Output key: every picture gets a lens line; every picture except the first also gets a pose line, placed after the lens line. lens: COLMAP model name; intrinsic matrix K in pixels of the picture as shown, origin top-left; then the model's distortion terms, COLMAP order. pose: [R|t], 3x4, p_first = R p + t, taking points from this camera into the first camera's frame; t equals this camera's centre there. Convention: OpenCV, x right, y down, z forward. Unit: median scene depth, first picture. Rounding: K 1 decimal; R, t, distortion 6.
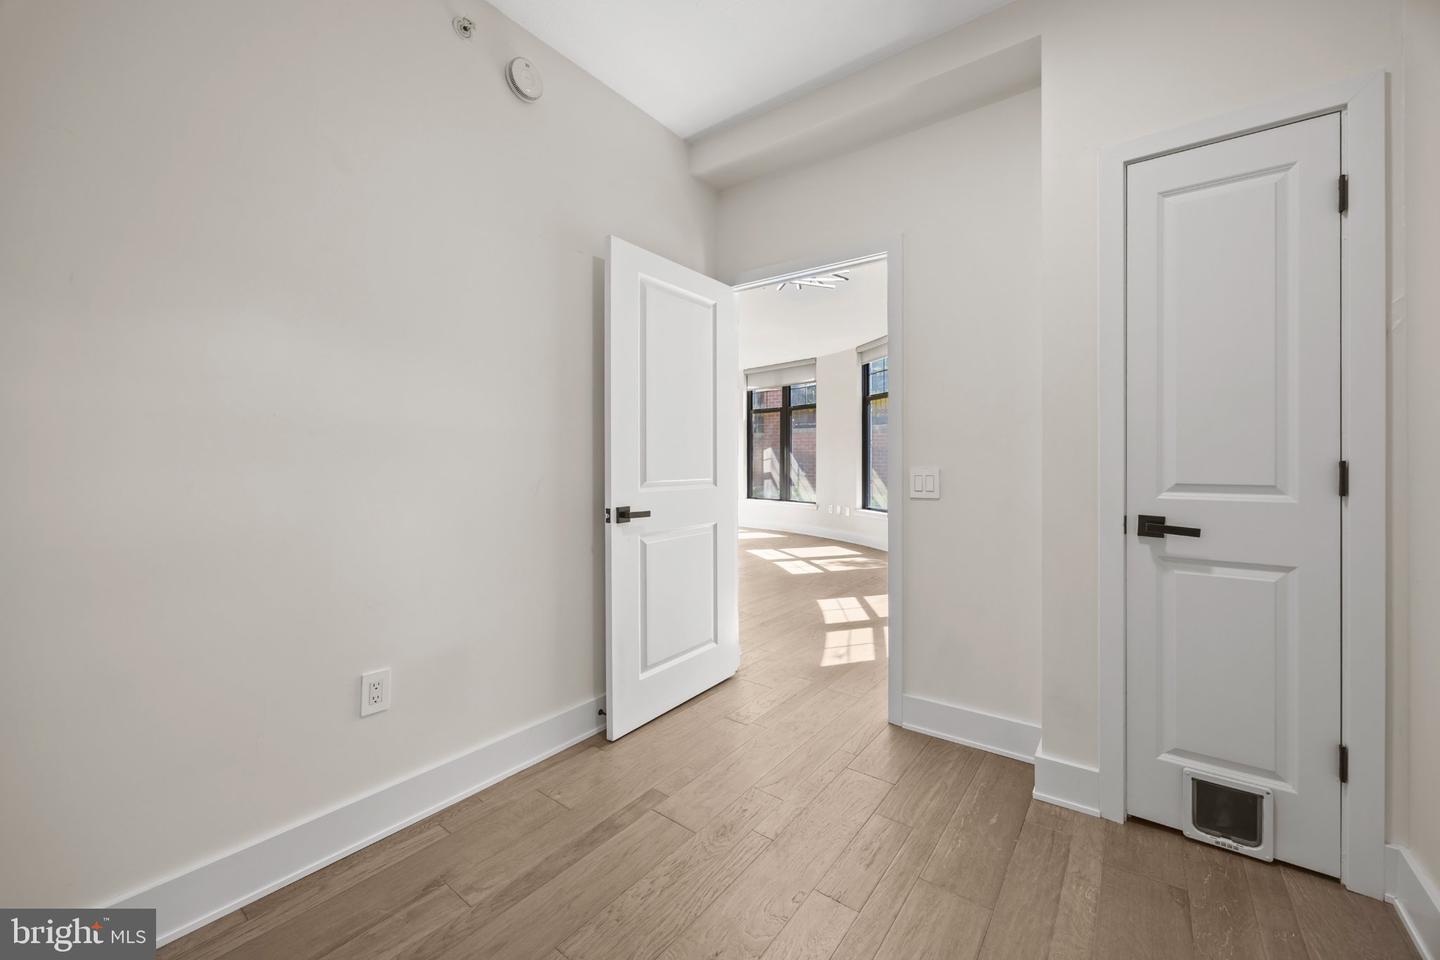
lens RADIAL K [[554.5, 0, 720.2], [0, 554.5, 459.8], [0, 0, 1]] dist [-0.002641, -0.000342]
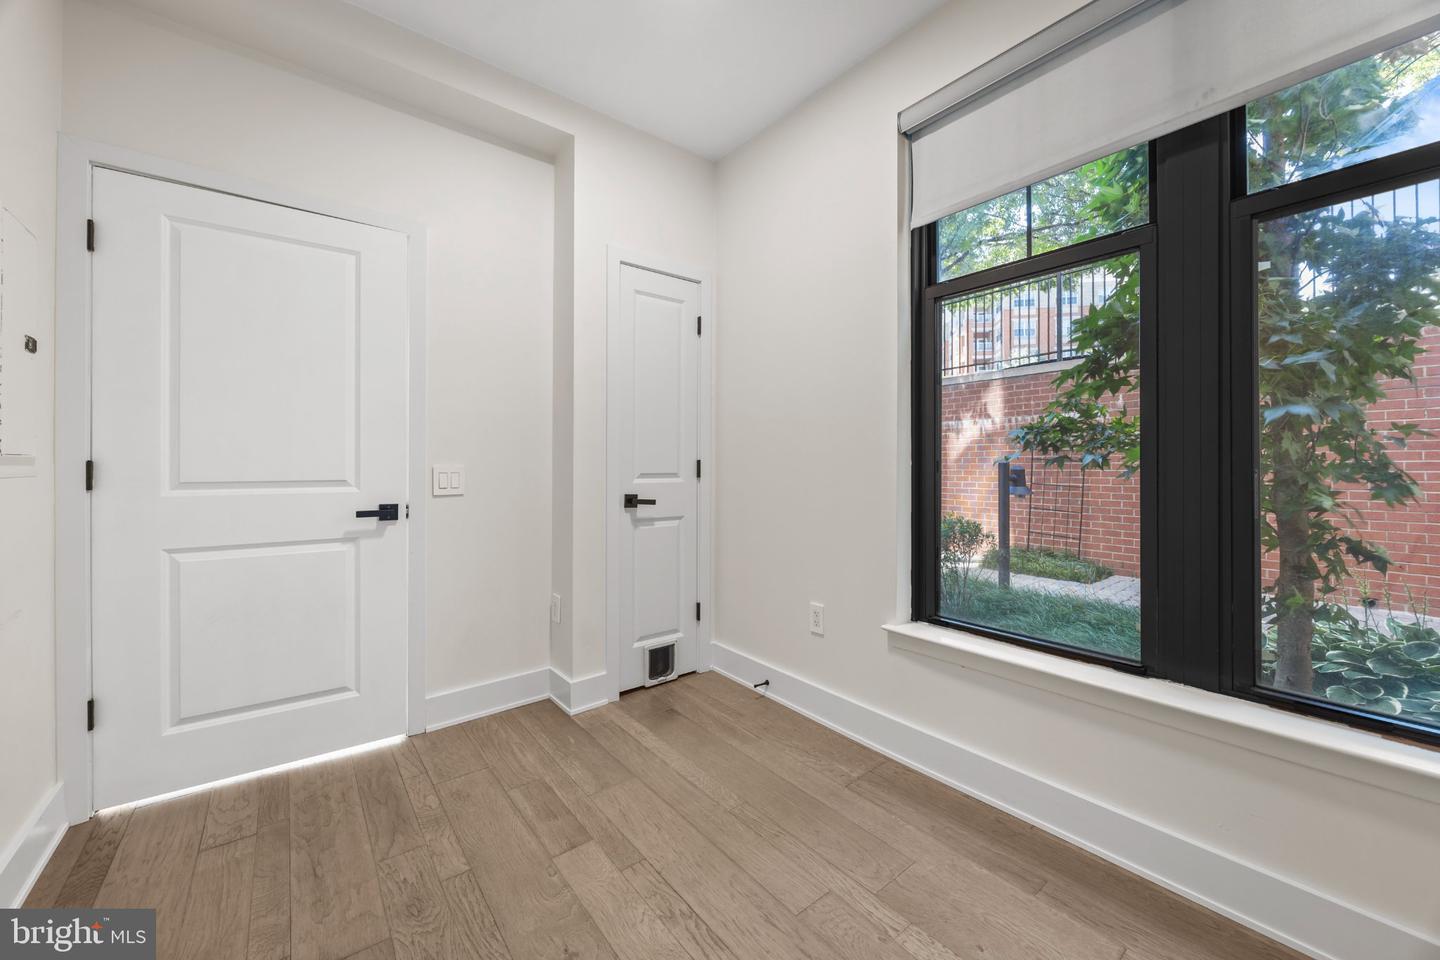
lens RADIAL K [[554.5, 0, 719.9], [0, 554.5, 468.0], [0, 0, 1]] dist [-0.002641, -0.000342]
pose [[0.241676, -0.003141, 0.970352, -0.708720], [-0.003338, 0.999986, 0.004068, 0.020841], [-0.970351, -0.004222, 0.241662, 0.393857]]
